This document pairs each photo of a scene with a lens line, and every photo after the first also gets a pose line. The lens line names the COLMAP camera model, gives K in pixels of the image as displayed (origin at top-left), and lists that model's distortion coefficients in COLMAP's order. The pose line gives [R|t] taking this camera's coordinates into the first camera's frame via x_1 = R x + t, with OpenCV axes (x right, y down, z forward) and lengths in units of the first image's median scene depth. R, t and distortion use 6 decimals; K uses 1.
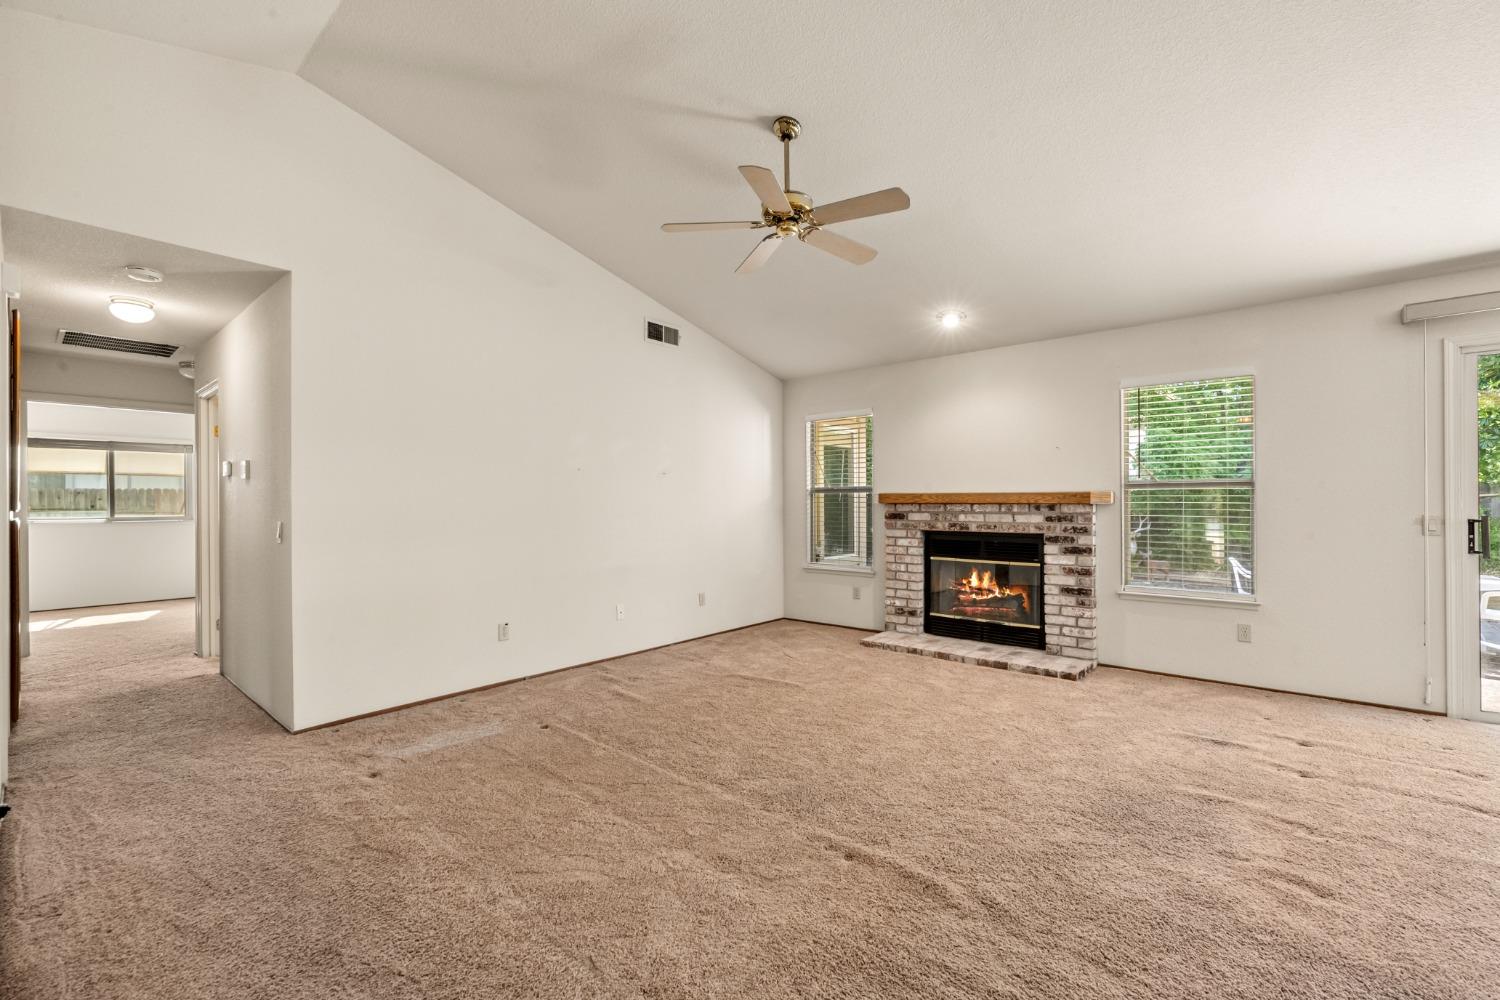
lens RADIAL K [[633.3, 0, 750.0], [0, 633.3, 500.0], [0, 0, 1]] dist [0.000066, -0.000077]
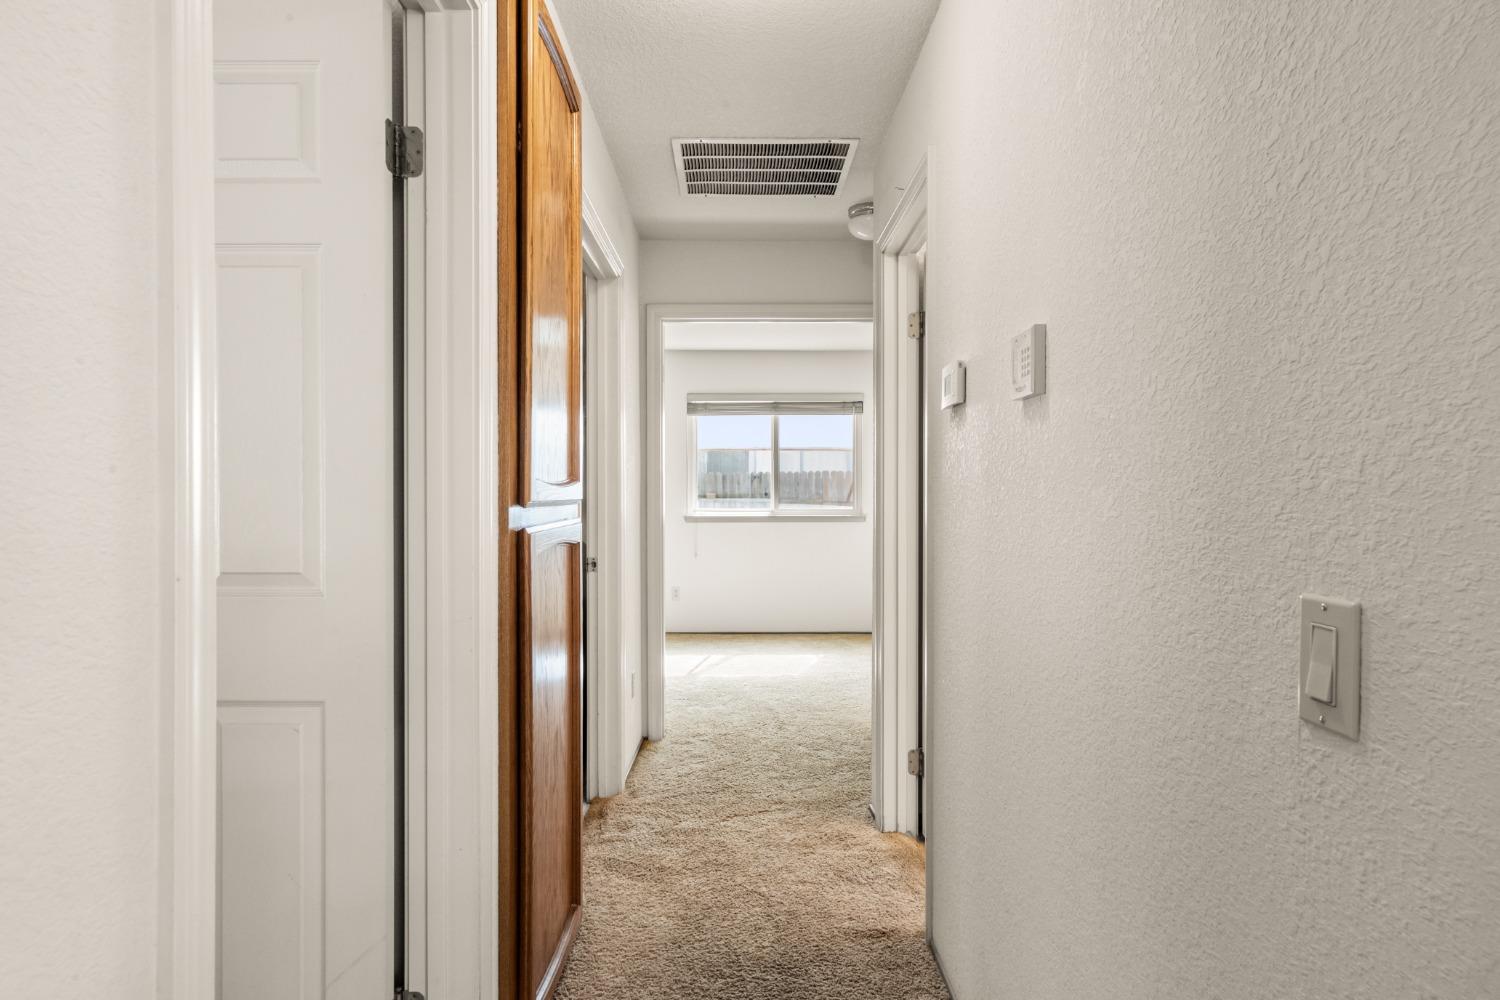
lens RADIAL K [[853.8, 0, 750.0], [0, 853.8, 500.0], [0, 0, 1]] dist [0.000936, 0.000019]
pose [[0.661918, 0.020879, -0.749285, -0.296466], [-0.013314, 0.999782, 0.016097, 0.001908], [0.749458, -0.000679, 0.662052, 0.330856]]
